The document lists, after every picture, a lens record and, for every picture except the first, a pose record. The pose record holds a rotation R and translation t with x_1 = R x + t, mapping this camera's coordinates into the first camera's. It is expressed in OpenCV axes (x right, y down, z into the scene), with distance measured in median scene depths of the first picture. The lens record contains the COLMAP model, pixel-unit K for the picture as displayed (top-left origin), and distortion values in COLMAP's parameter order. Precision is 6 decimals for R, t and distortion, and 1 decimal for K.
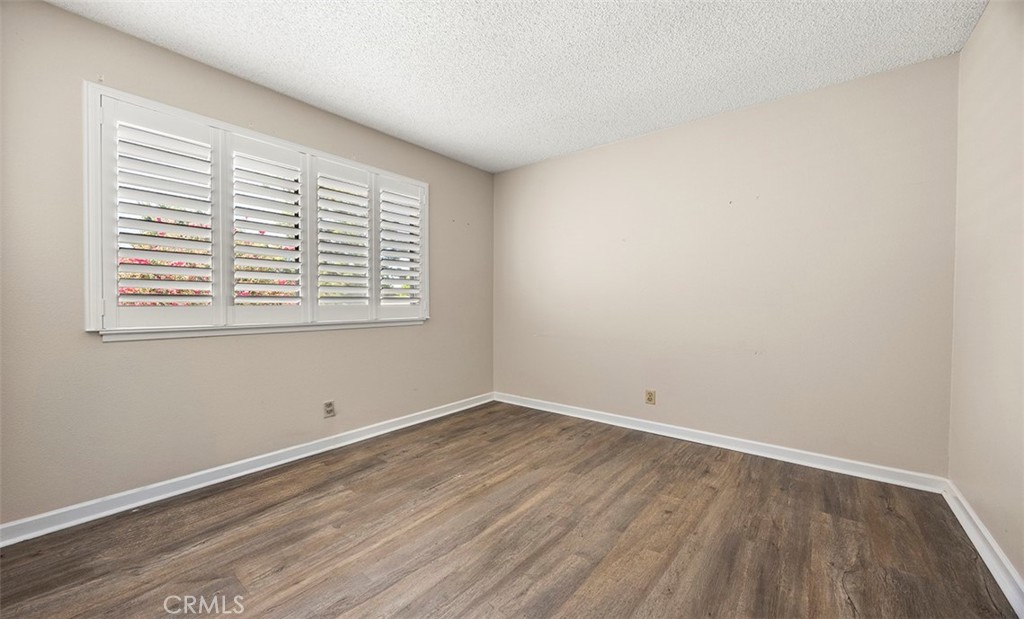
lens RADIAL K [[396.7, 0, 508.9], [0, 396.7, 308.9], [0, 0, 1]] dist [-0.000963, -0.000084]
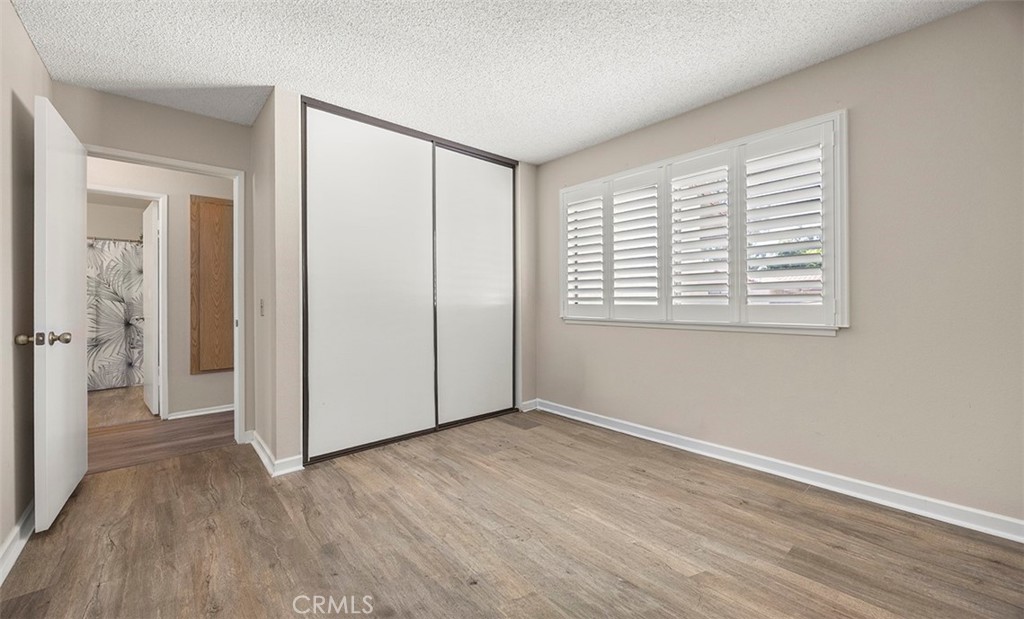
lens RADIAL K [[396.7, 0, 508.1], [0, 396.7, 303.0], [0, 0, 1]] dist [-0.000963, -0.000084]
pose [[-0.182661, 0.001161, -0.983175, 0.572445], [-0.011557, 0.999928, 0.003327, -0.011633], [0.983108, 0.011970, -0.182634, 0.694988]]
